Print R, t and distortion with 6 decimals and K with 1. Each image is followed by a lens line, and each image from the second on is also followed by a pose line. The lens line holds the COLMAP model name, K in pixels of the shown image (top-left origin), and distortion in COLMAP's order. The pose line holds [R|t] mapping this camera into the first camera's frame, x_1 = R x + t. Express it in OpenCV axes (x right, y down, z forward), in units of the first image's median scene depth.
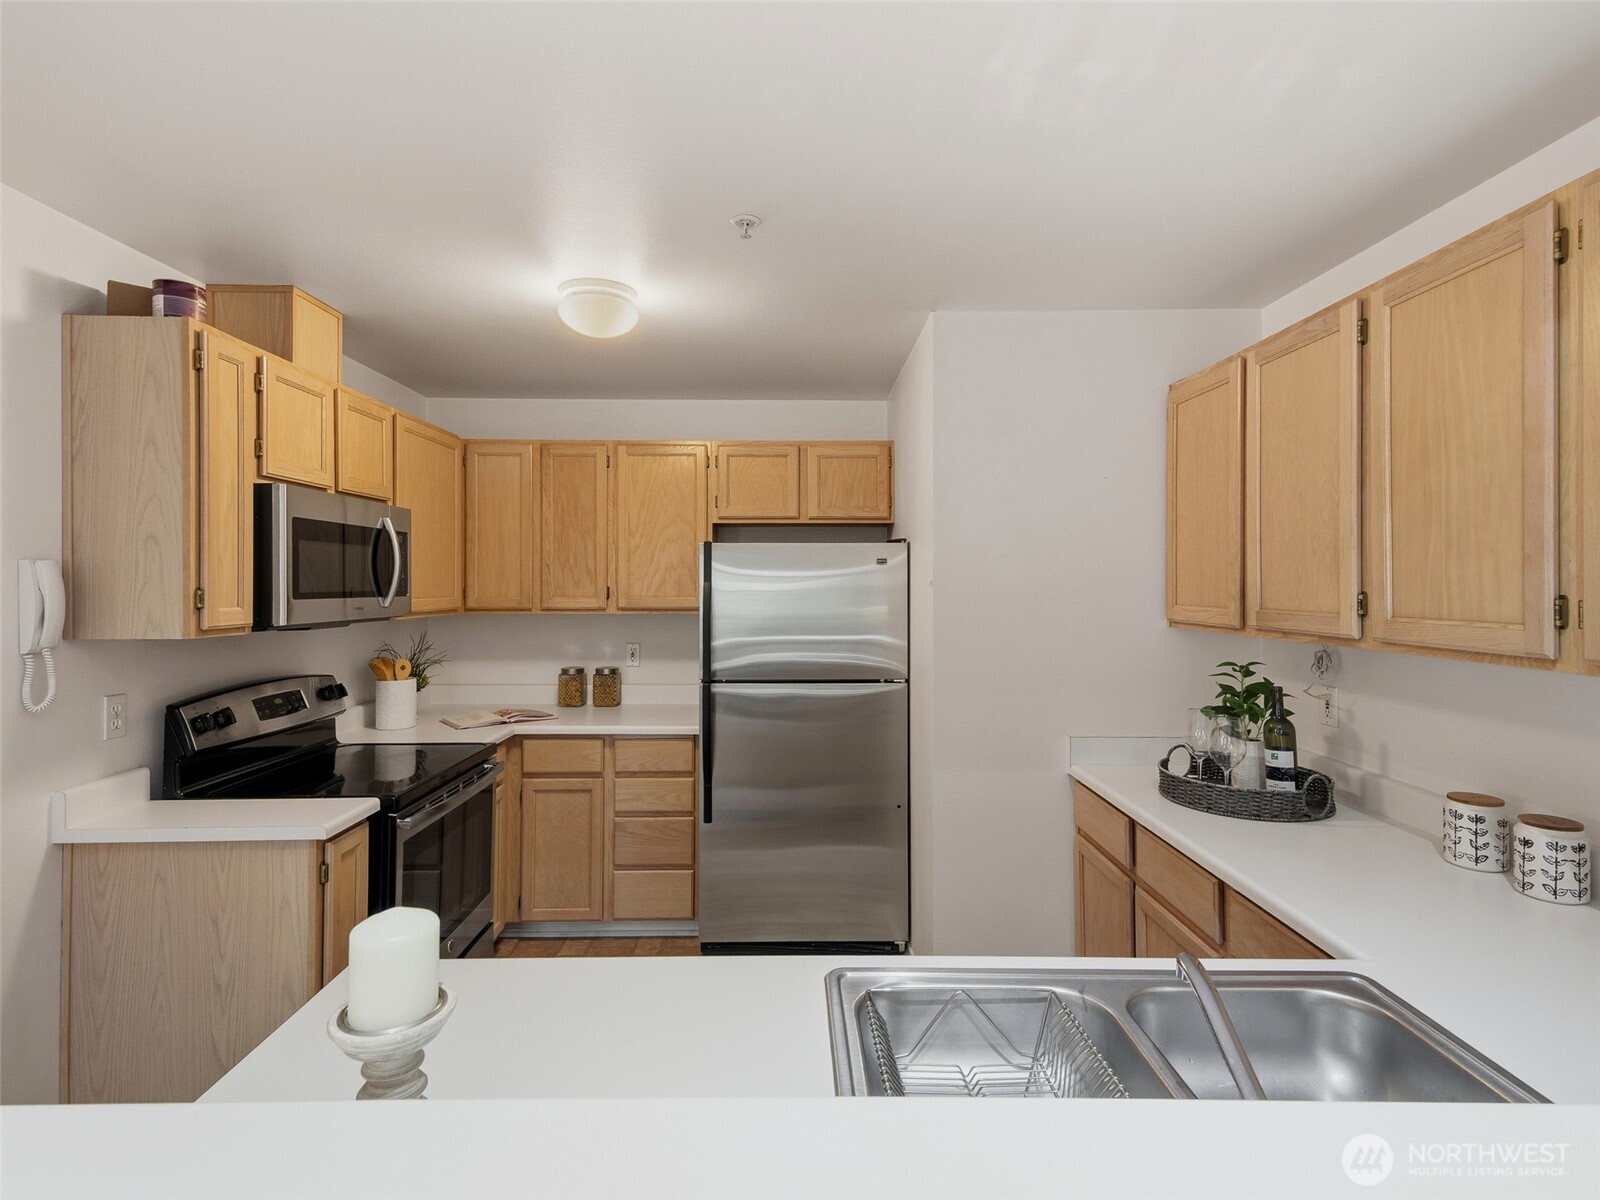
lens RADIAL K [[796.1, 0, 788.7], [0, 796.1, 587.2], [0, 0, 1]] dist [0.032478, -0.000488]
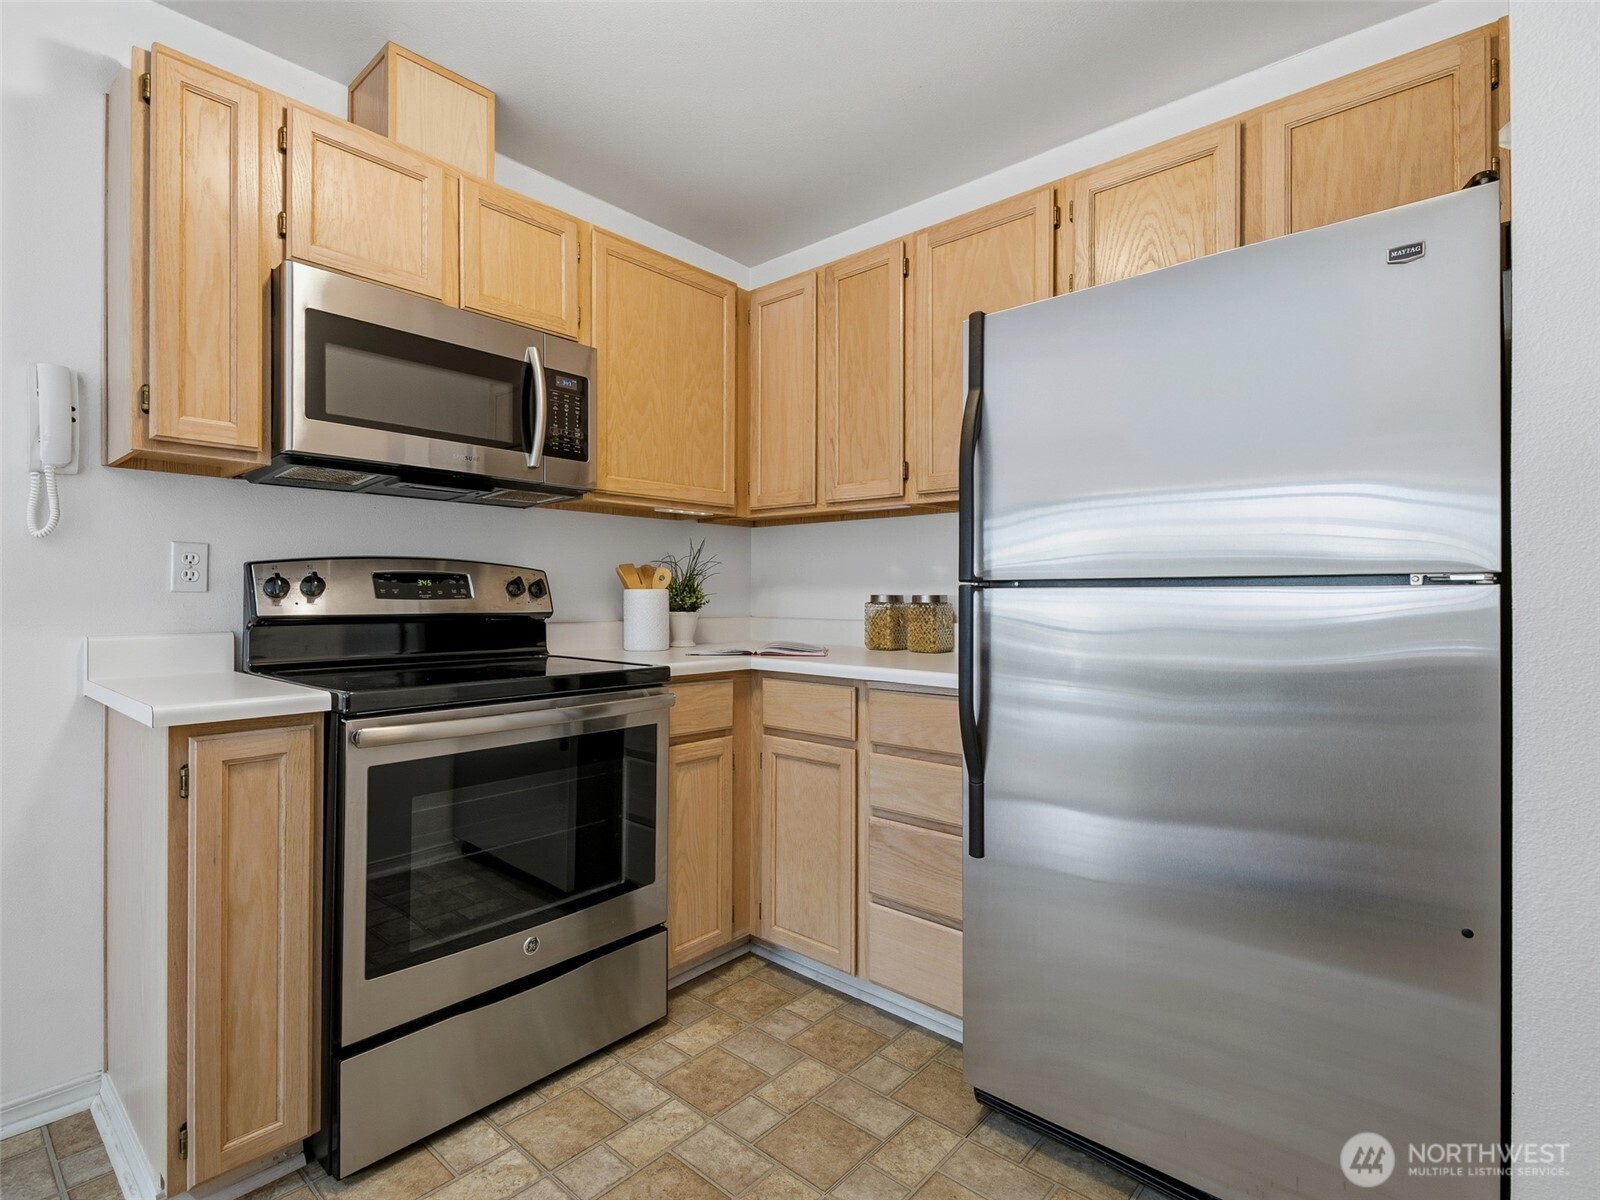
lens RADIAL K [[780.1, 0, 796.3], [0, 780.1, 593.7], [0, 0, 1]] dist [0.011914, -0.000837]
pose [[0.750822, -0.000407, -0.660504, 0.136944], [-0.004786, 0.999970, -0.006056, 0.121386], [0.660487, 0.007708, 0.750798, 0.511925]]
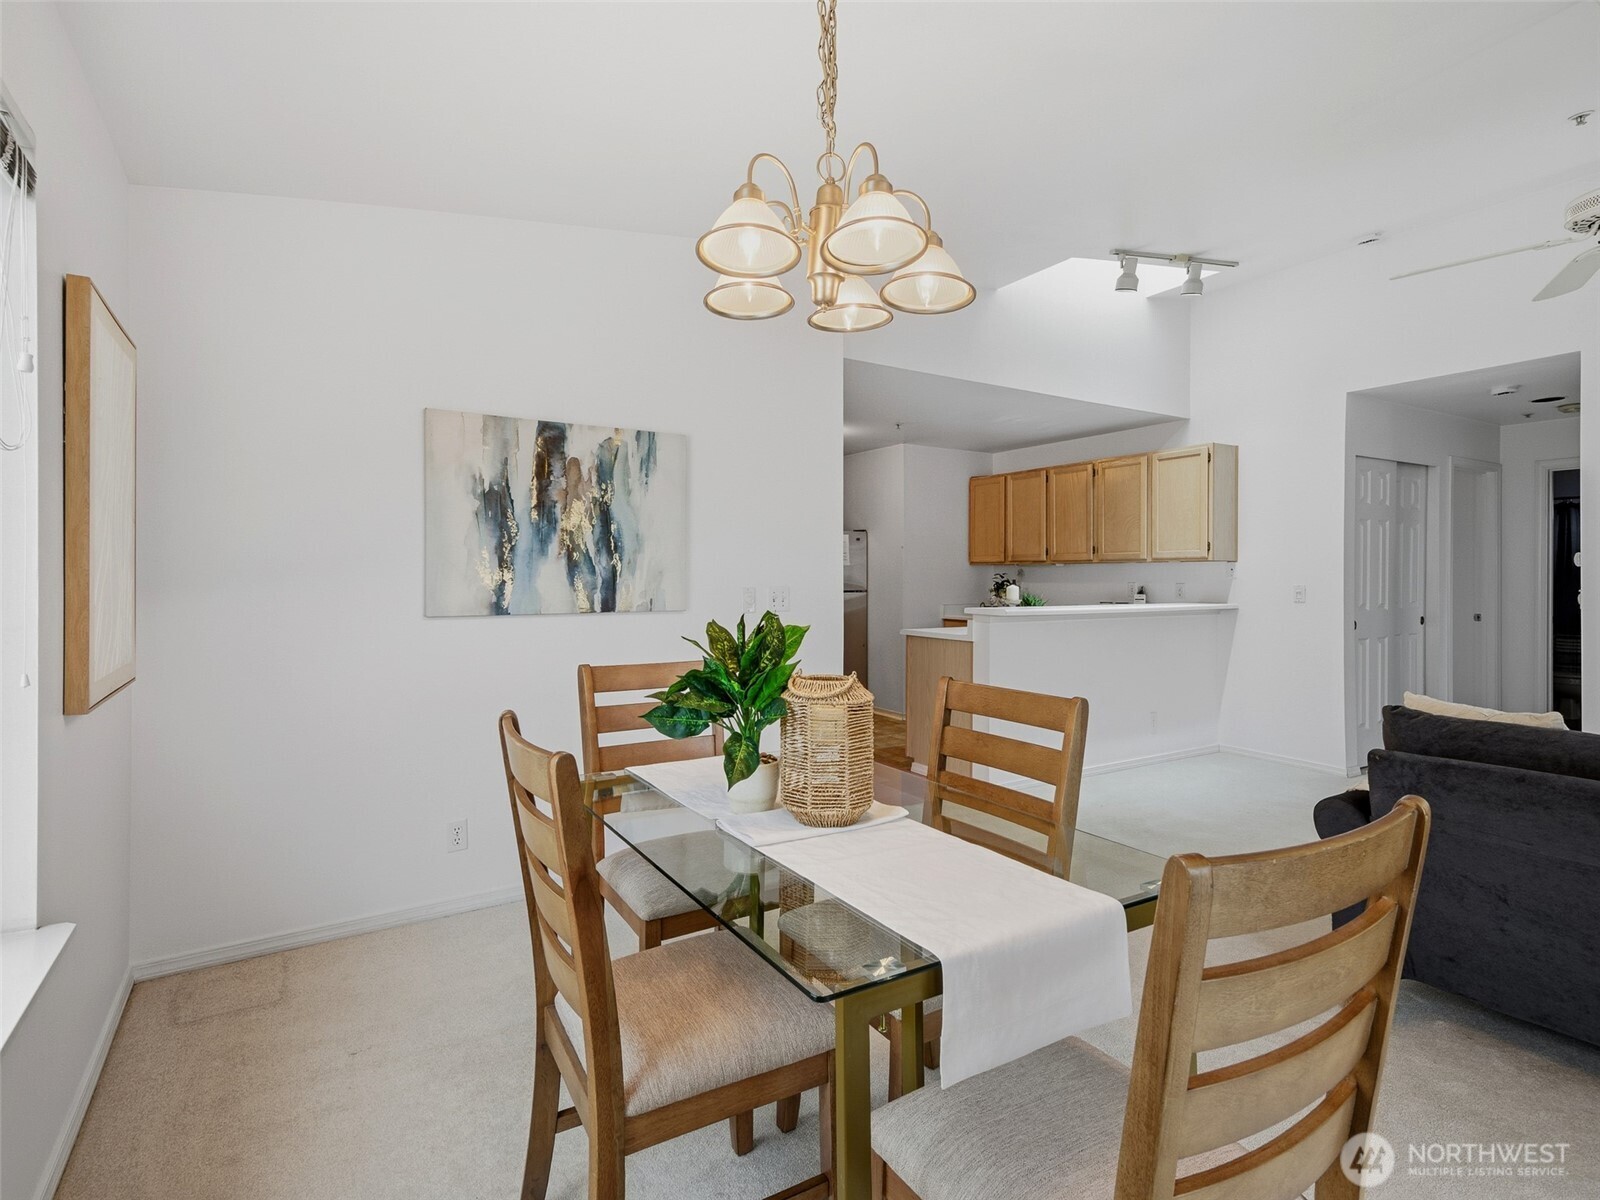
lens RADIAL K [[755.9, 0, 800.0], [0, 755.9, 600.0], [0, 0, 1]] dist [0.037218, -0.000452]
pose [[0.852552, -0.014948, 0.522428, -1.108745], [0.000213, 0.999601, 0.028253, 0.076697], [-0.522642, -0.023976, 0.852215, -0.739583]]
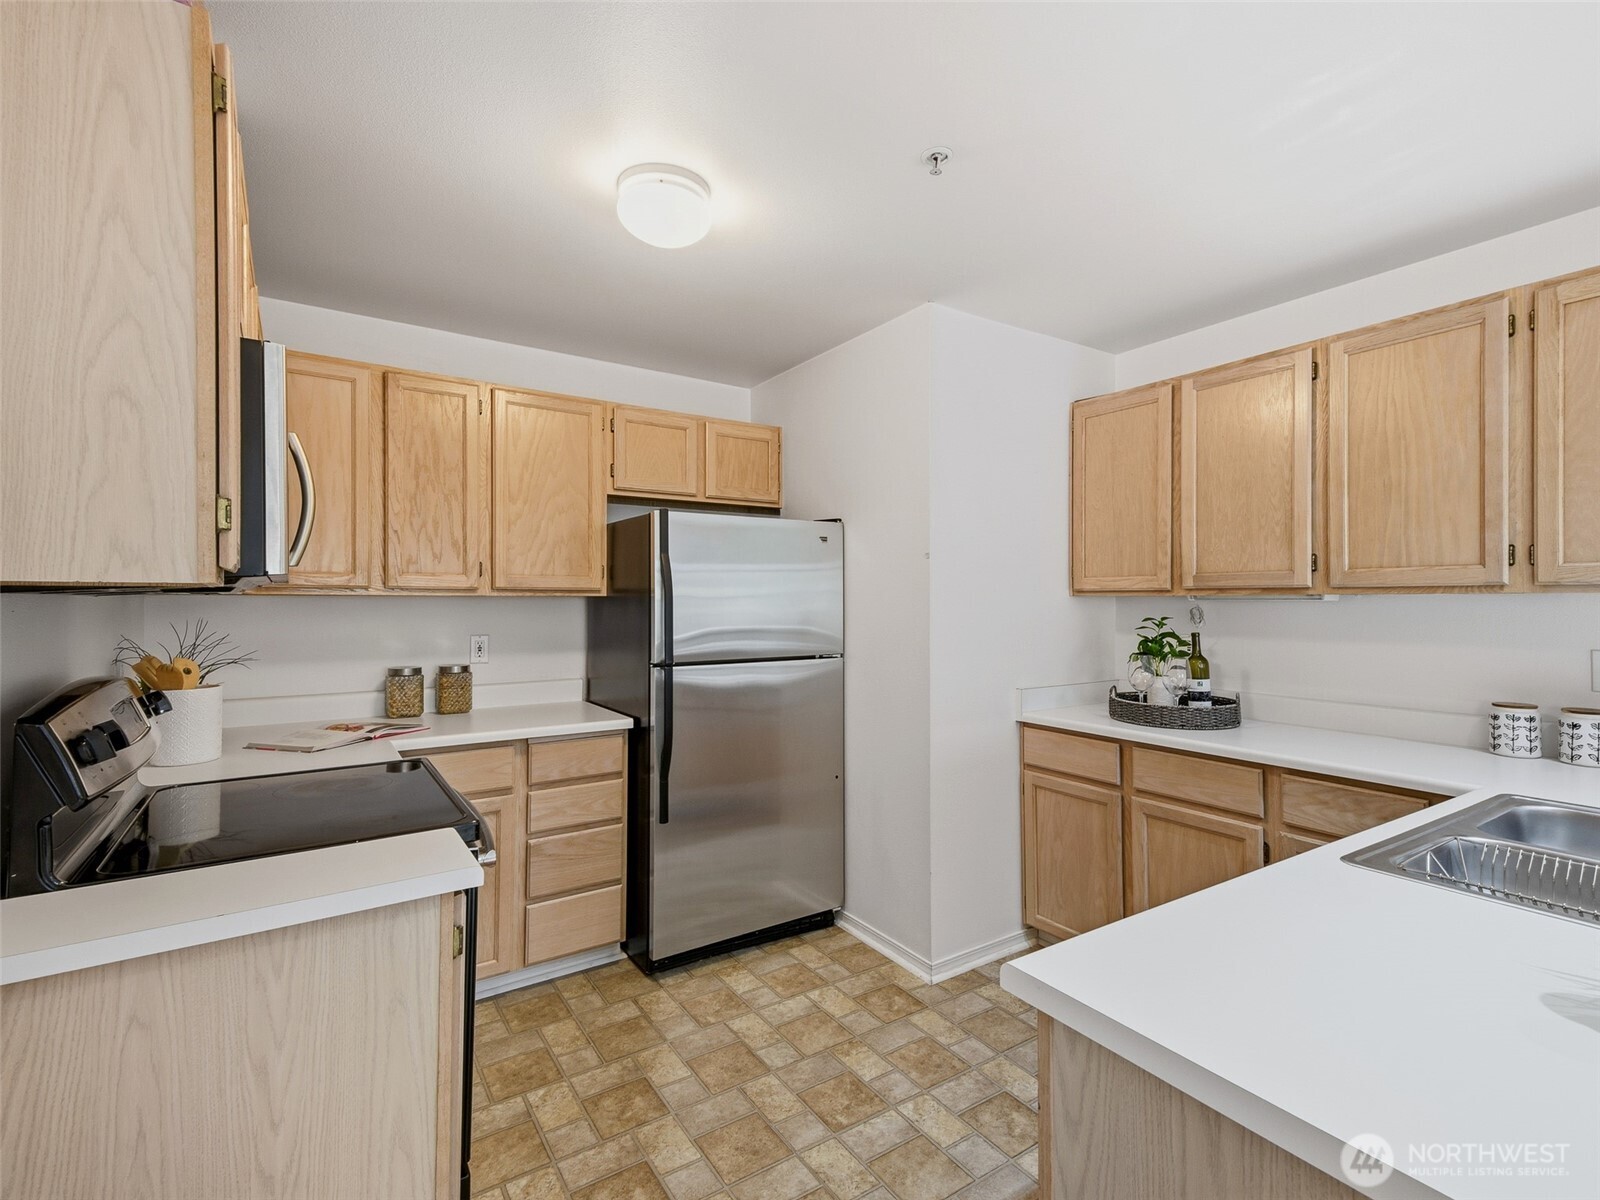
lens RADIAL K [[755.9, 0, 800.0], [0, 755.9, 600.0], [0, 0, 1]] dist [0.037218, -0.000452]
pose [[0.835506, 0.000817, 0.549481, -0.416327], [0.003870, 0.999965, -0.007372, 0.049077], [-0.549468, 0.008286, 0.835474, 0.193159]]
